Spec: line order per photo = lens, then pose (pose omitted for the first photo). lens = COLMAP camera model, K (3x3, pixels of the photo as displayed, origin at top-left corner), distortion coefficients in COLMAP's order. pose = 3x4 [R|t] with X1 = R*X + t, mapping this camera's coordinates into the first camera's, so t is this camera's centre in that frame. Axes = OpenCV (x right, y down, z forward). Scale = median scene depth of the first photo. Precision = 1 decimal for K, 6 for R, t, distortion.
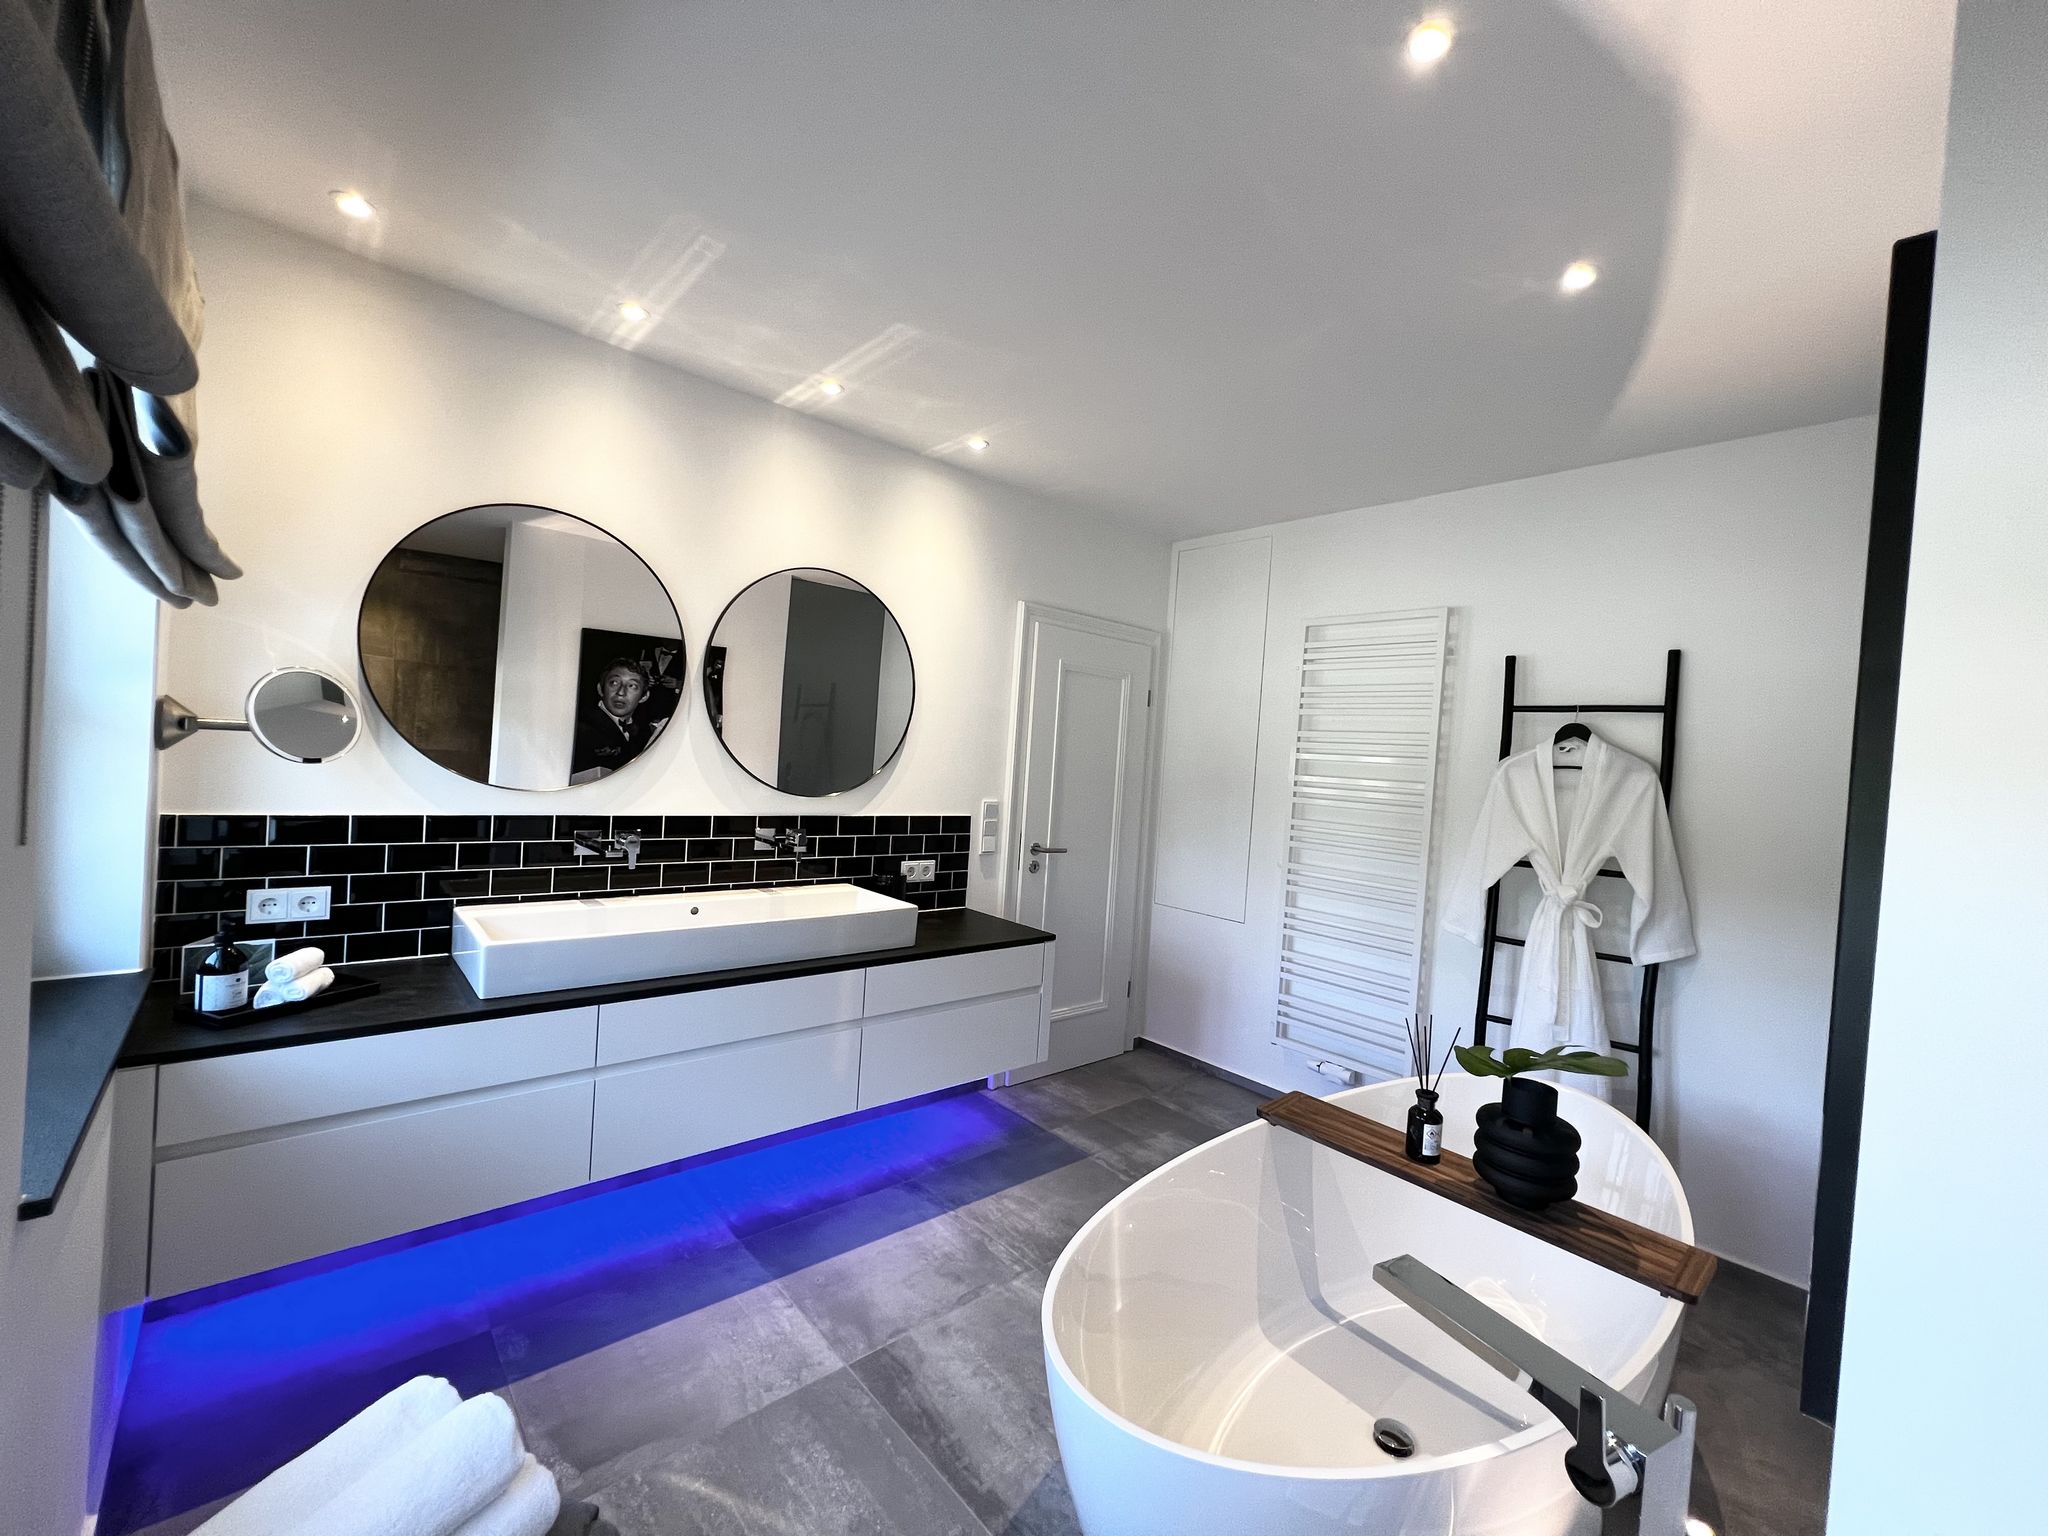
lens RADIAL K [[824.5, 0, 1026.8], [0, 824.5, 772.5], [0, 0, 1]] dist [-0.002811, 0.001635]
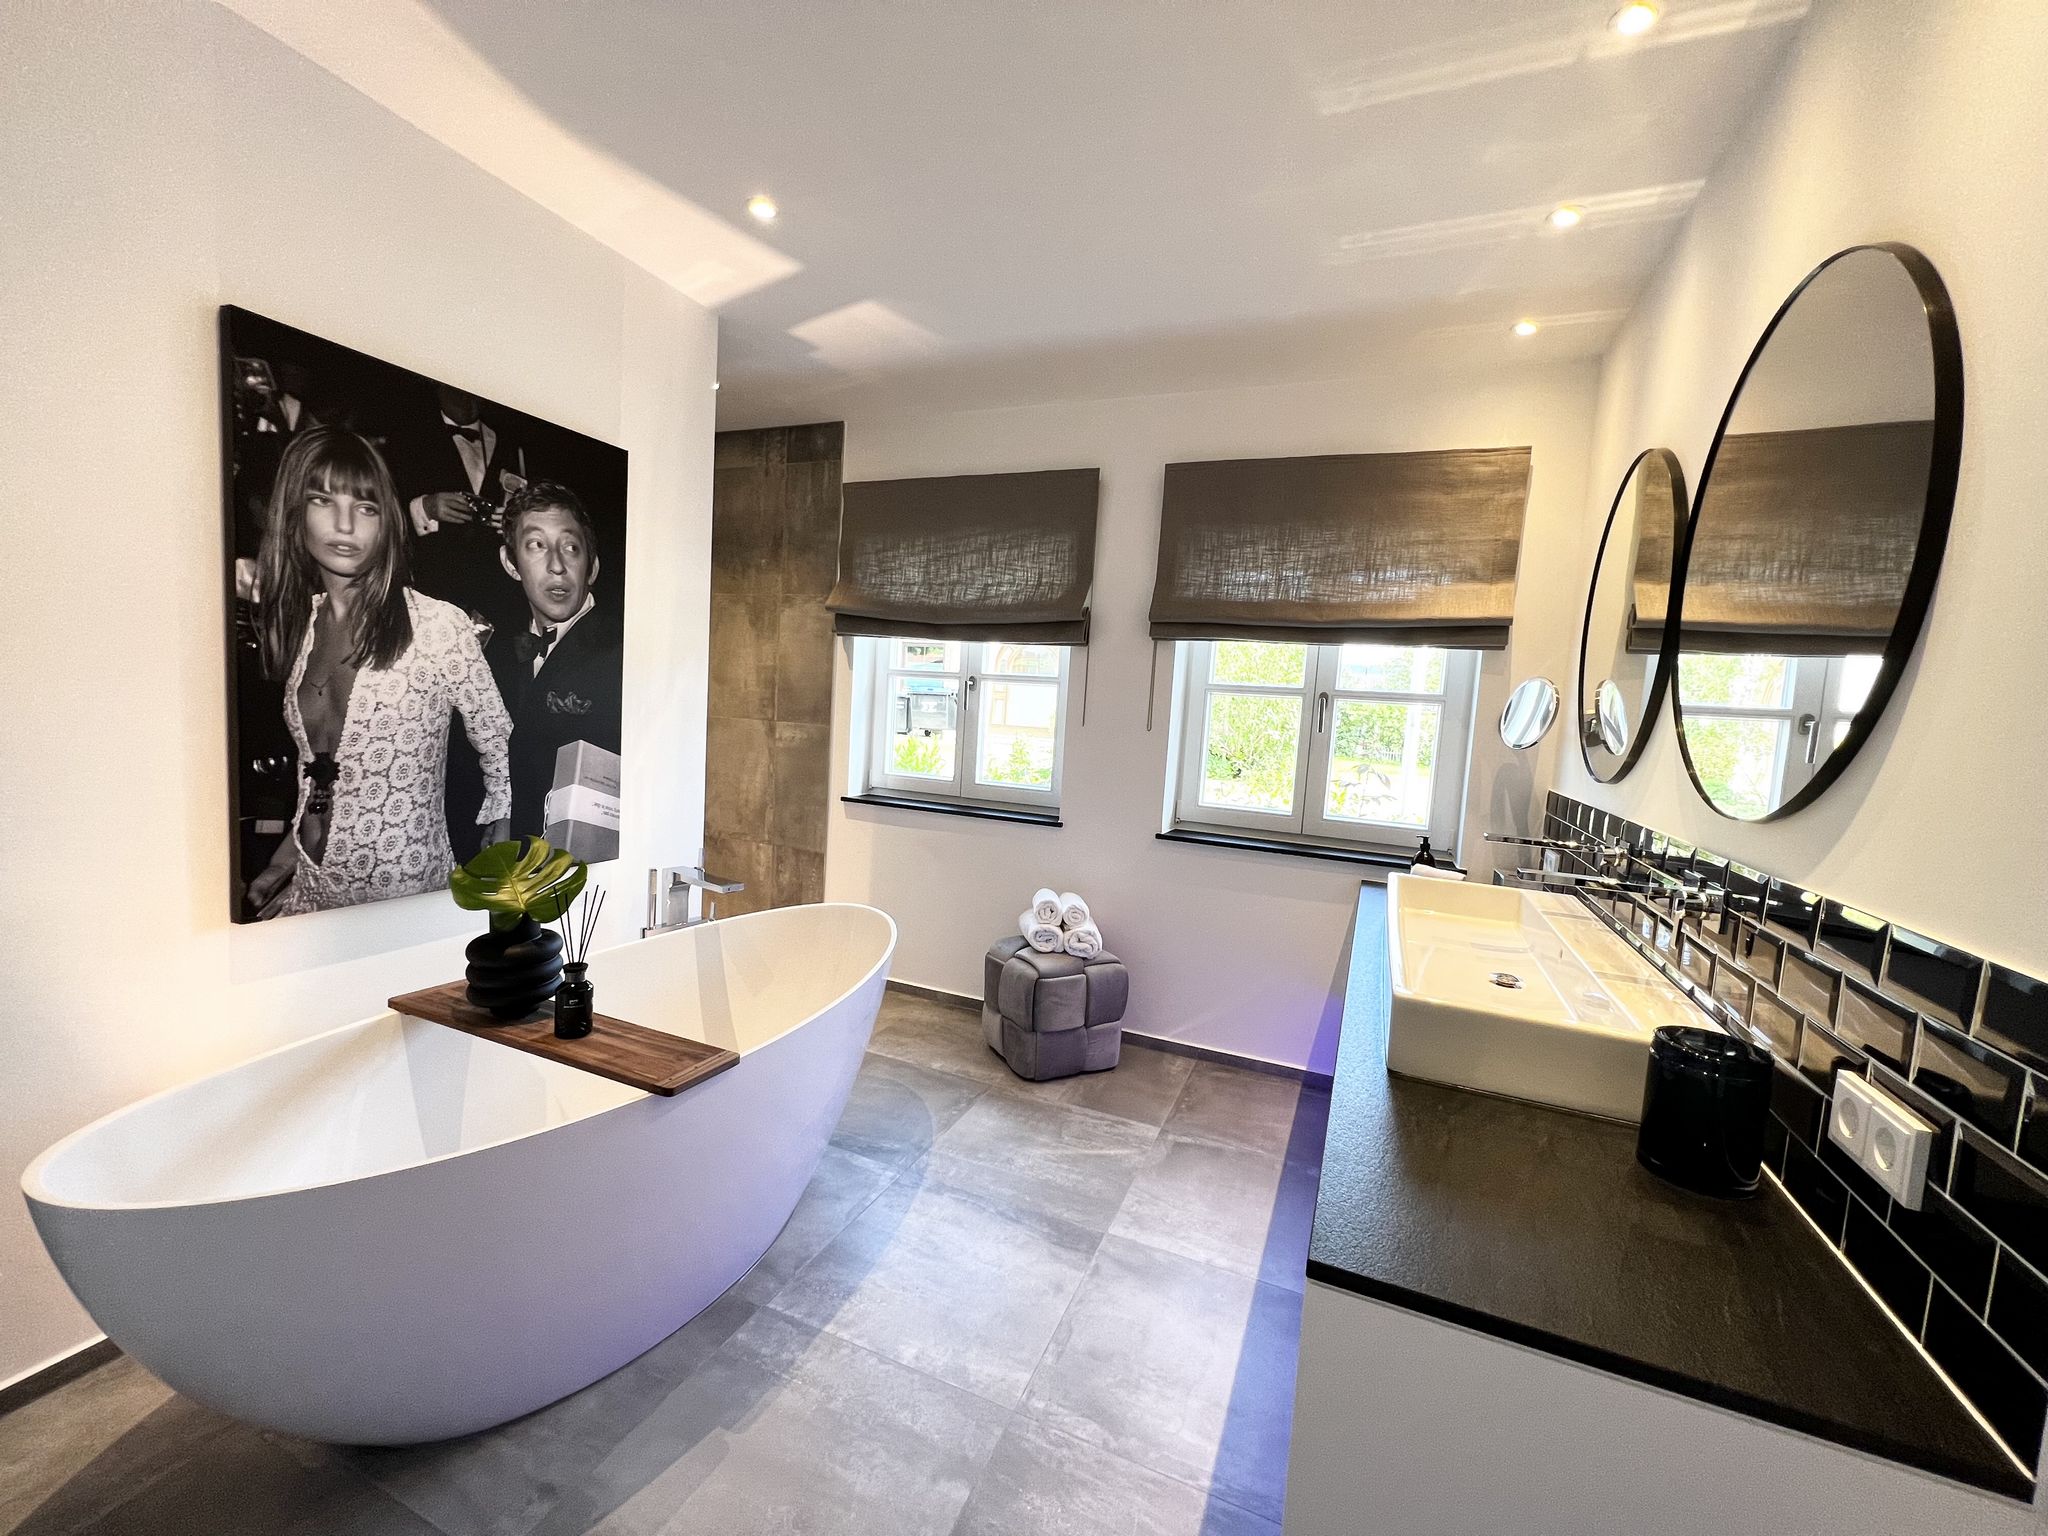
lens RADIAL K [[824.5, 0, 1022.3], [0, 824.5, 764.4], [0, 0, 1]] dist [-0.002811, 0.001635]
pose [[-0.904853, -0.089511, -0.416208, 0.409528], [-0.123568, 0.990779, 0.055562, 0.035502], [0.407397, 0.101705, -0.907570, 1.902919]]
